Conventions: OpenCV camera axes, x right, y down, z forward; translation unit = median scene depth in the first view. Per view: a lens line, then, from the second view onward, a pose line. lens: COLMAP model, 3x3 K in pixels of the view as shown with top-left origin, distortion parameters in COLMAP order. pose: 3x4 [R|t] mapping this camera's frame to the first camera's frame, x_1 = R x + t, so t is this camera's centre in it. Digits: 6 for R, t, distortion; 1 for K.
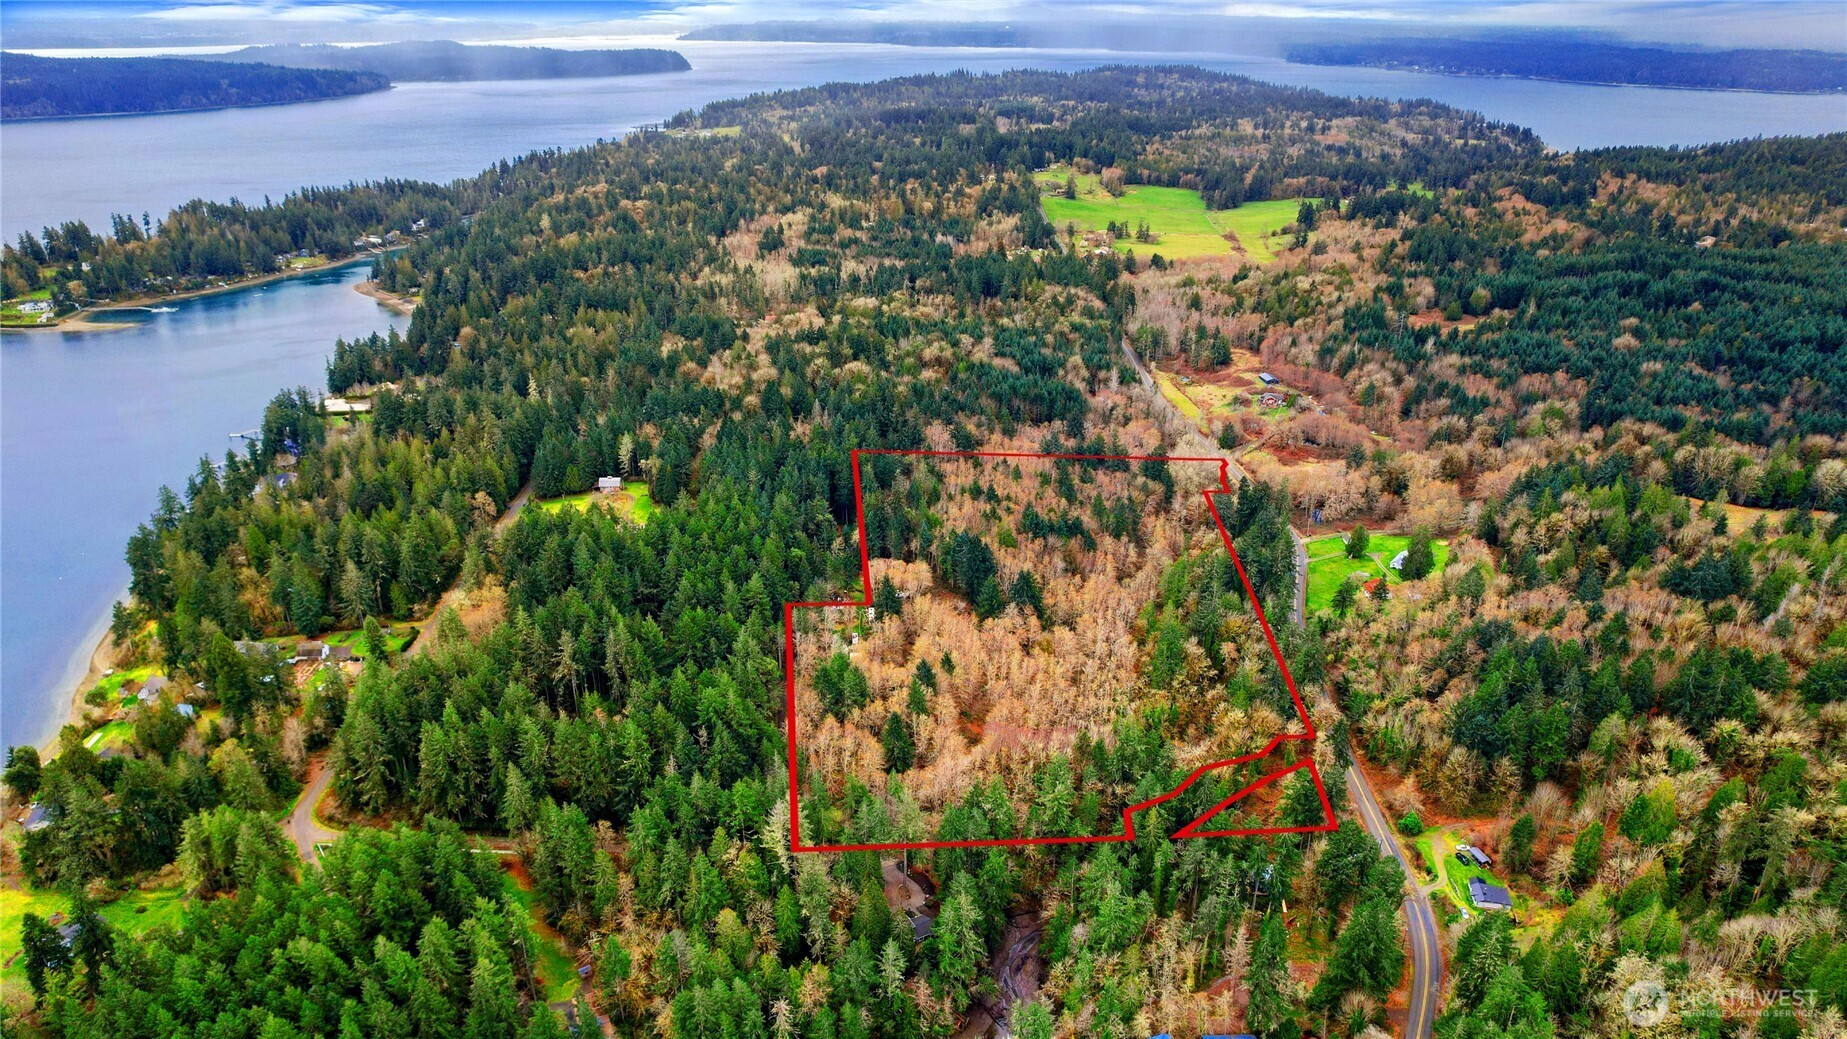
lens RADIAL K [[1227.3, 0, 923.5], [0, 1227.3, 519.5], [0, 0, 1]] dist [-0.085602, 0.108172]
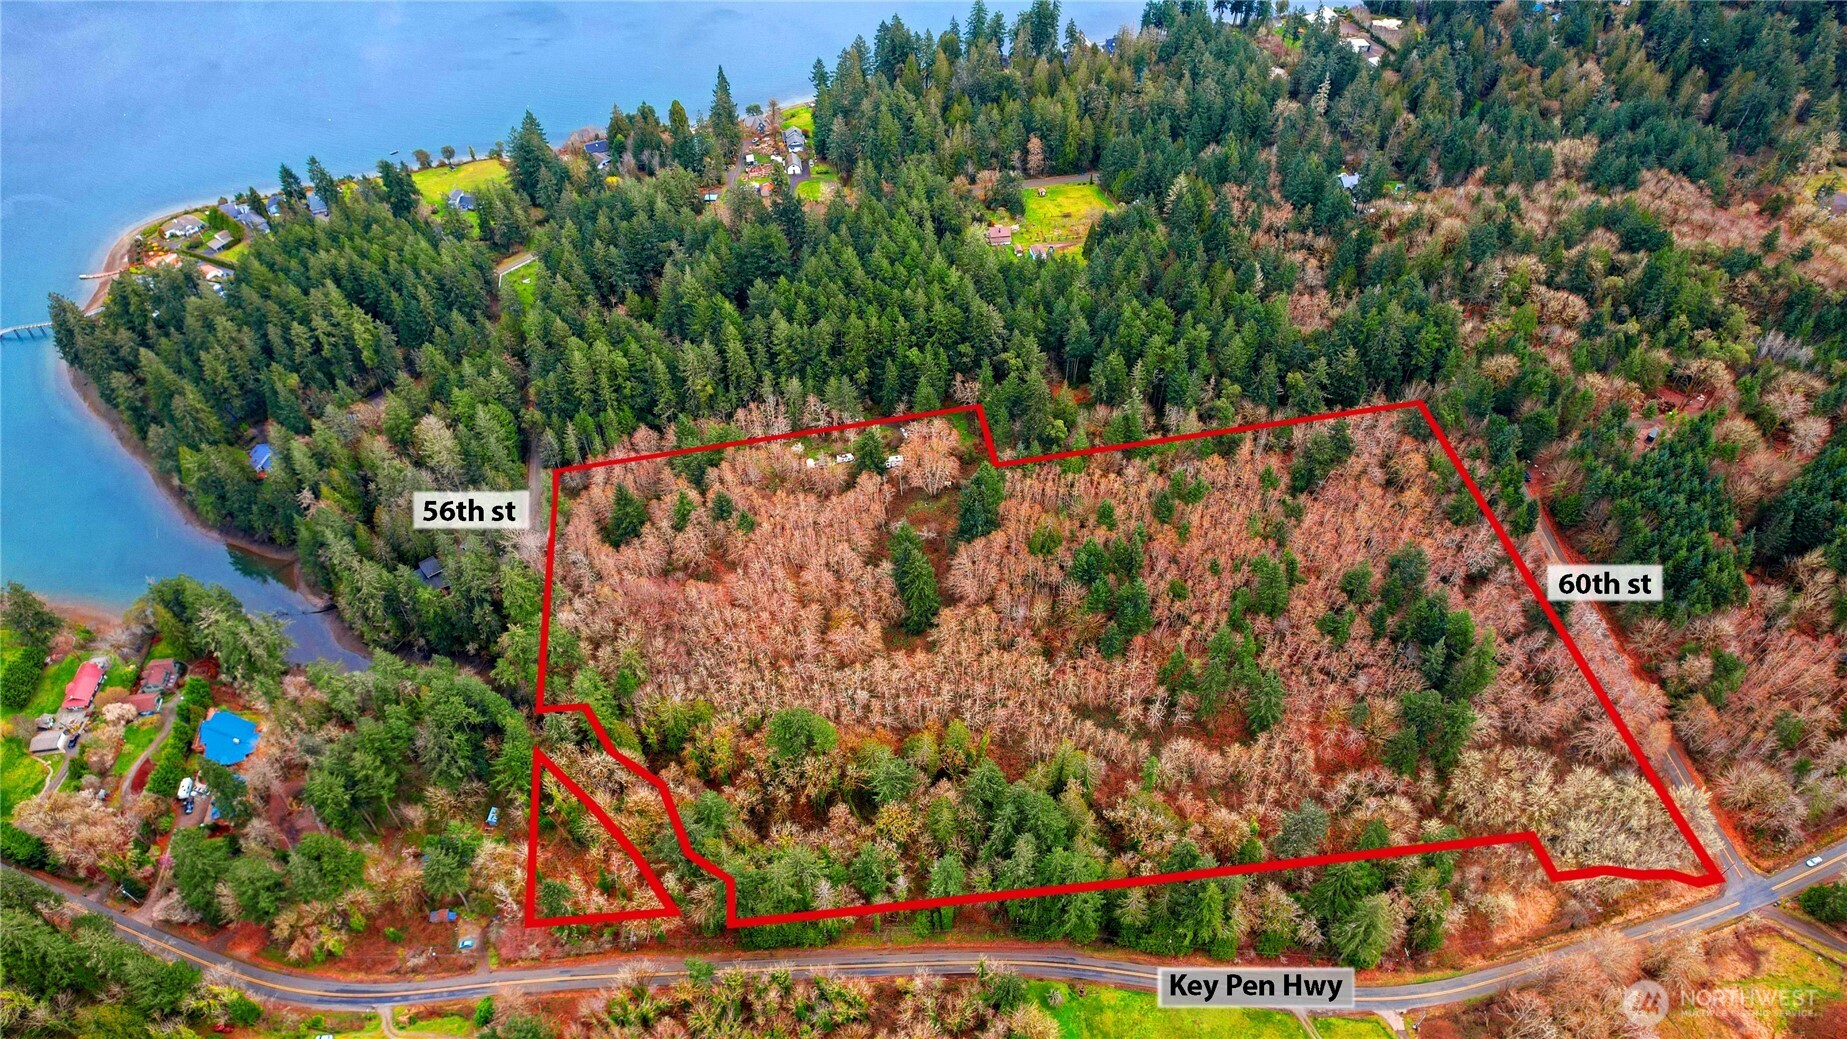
lens RADIAL K [[1178.8, 0, 923.5], [0, 1178.8, 519.5], [0, 0, 1]] dist [-0.043322, 0.040945]
pose [[0.156930, 0.728357, -0.666986, 0.231481], [-0.394521, 0.665360, 0.633758, -0.184163], [0.905387, 0.163684, 0.391767, 0.290782]]
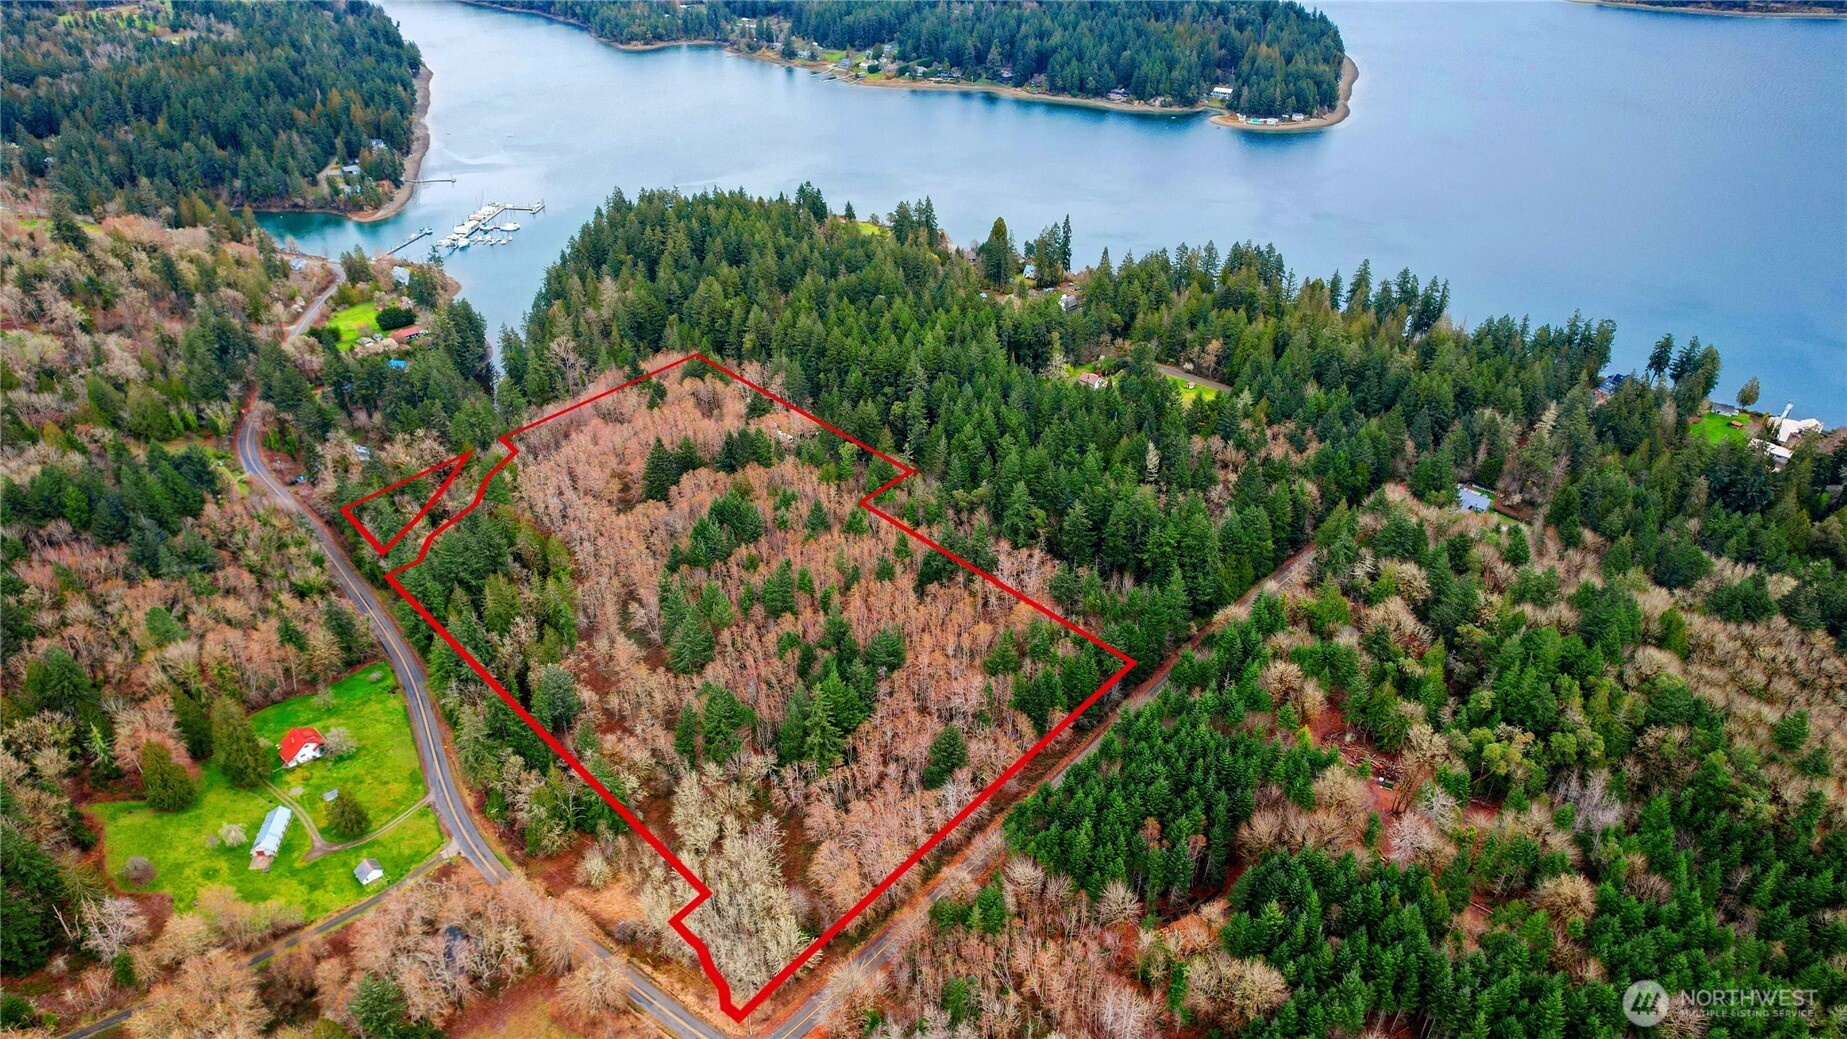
lens RADIAL K [[1178.8, 0, 923.5], [0, 1178.8, 519.5], [0, 0, 1]] dist [-0.043322, 0.040945]
pose [[-0.684327, 0.391595, -0.615102, 0.220286], [-0.289726, 0.628087, 0.722195, -0.271744], [0.669145, 0.672429, -0.316362, 0.607864]]
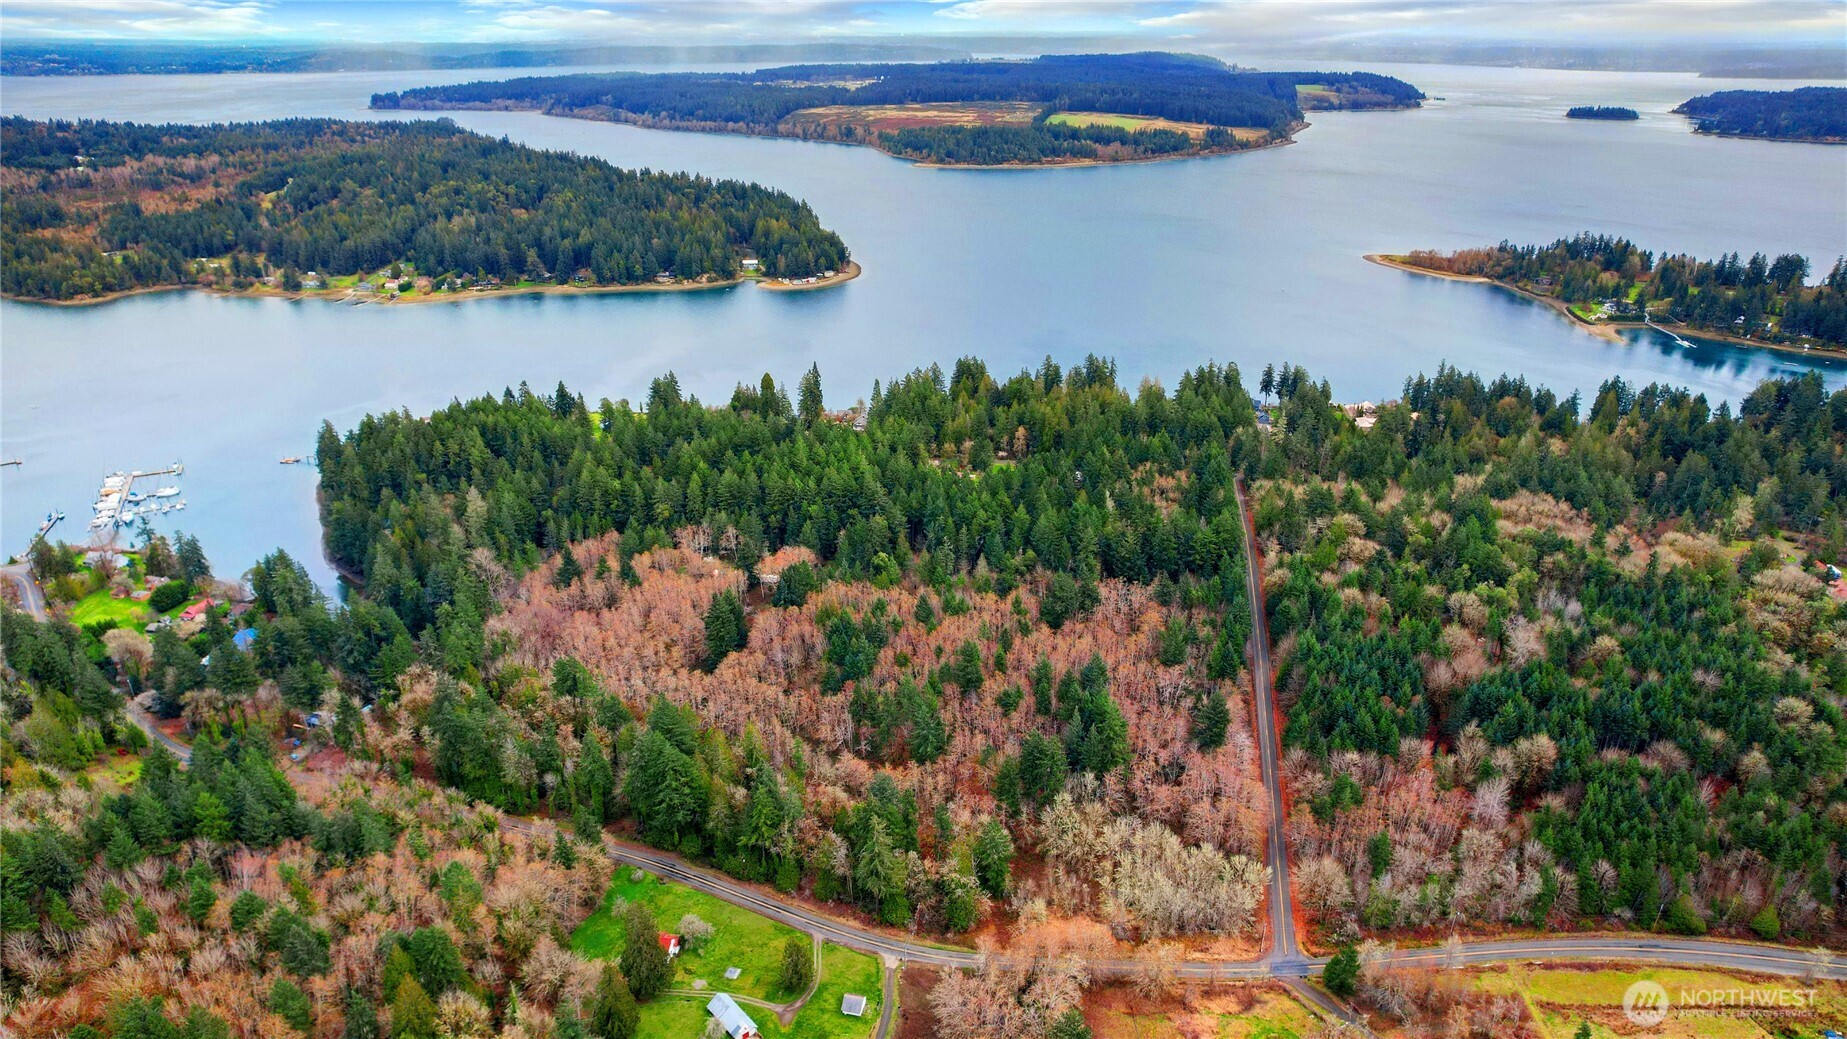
lens RADIAL K [[1178.8, 0, 923.5], [0, 1178.8, 519.5], [0, 0, 1]] dist [-0.043322, 0.040945]
pose [[-0.179938, 0.399487, -0.898906, 0.369937], [-0.383266, 0.813134, 0.438088, -0.207820], [0.905941, 0.423349, 0.006796, 0.458671]]
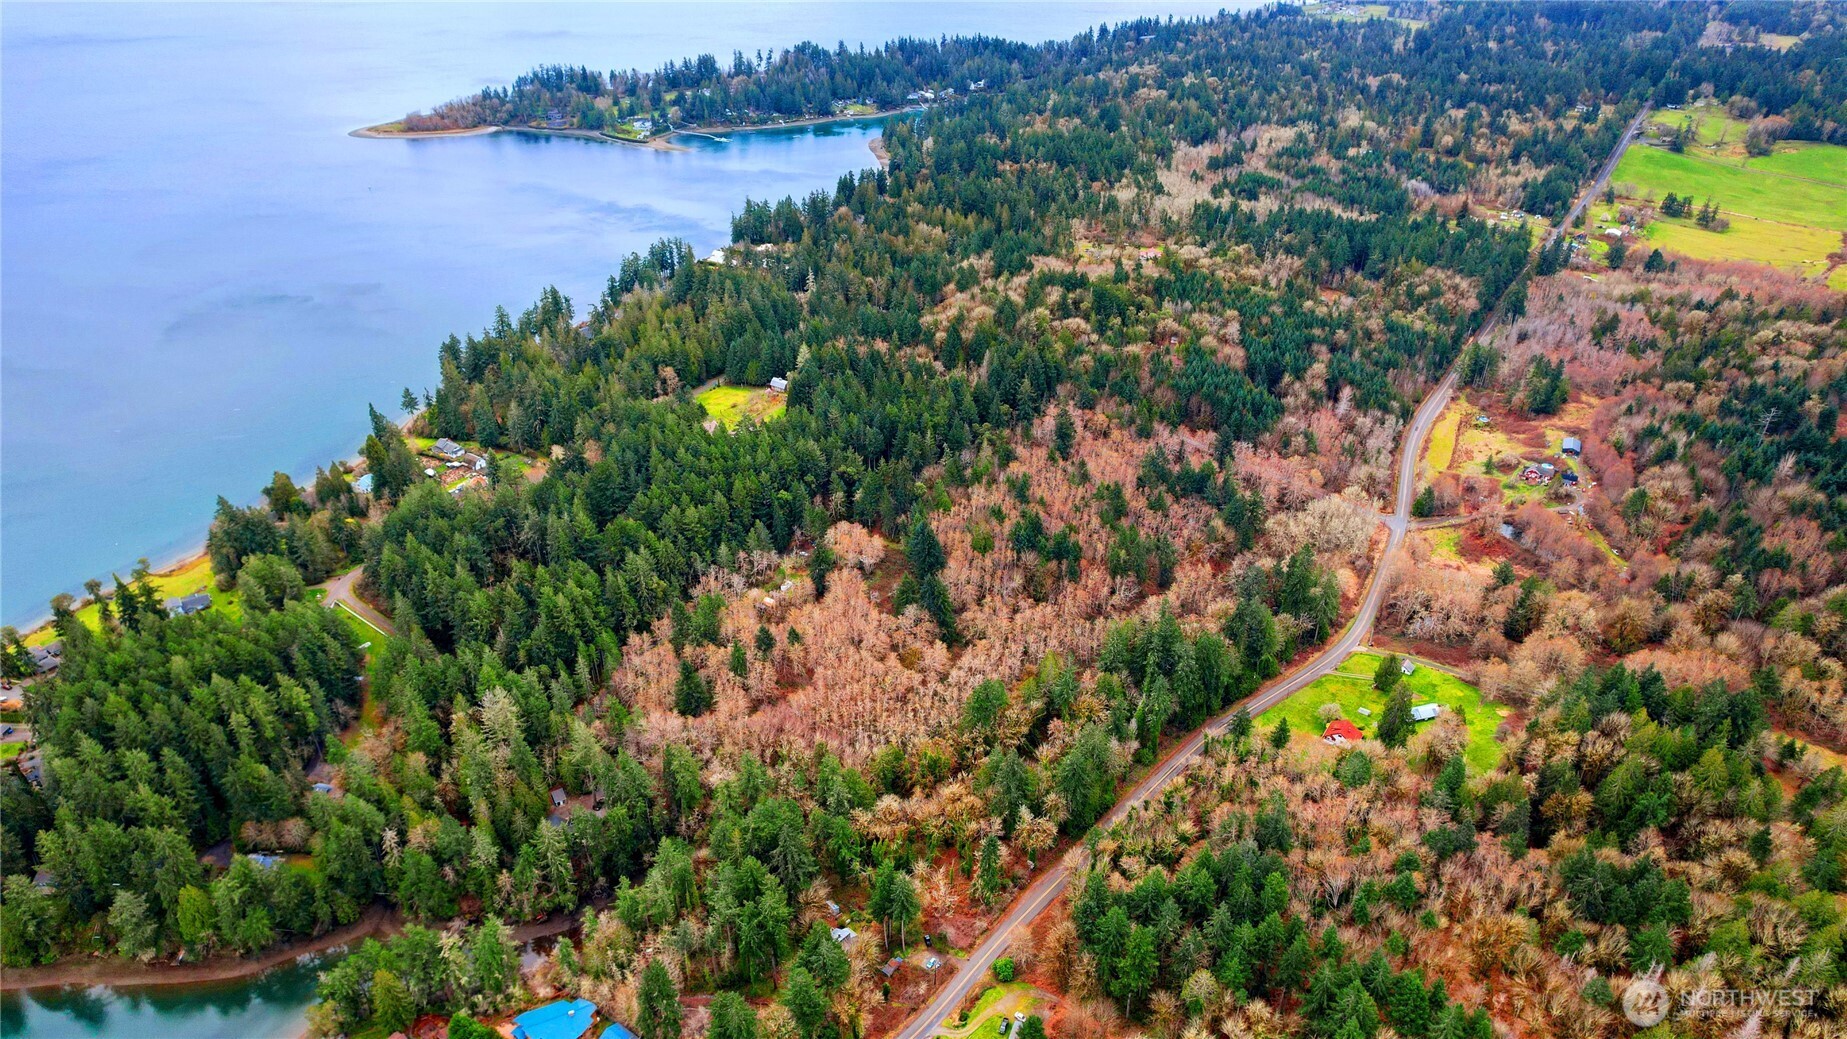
lens RADIAL K [[1178.8, 0, 923.5], [0, 1178.8, 519.5], [0, 0, 1]] dist [-0.043322, 0.040945]
pose [[0.817568, 0.303543, -0.489330, 0.220834], [-0.235574, 0.951726, 0.196782, -0.081055], [0.525440, -0.045610, 0.849607, 0.067689]]
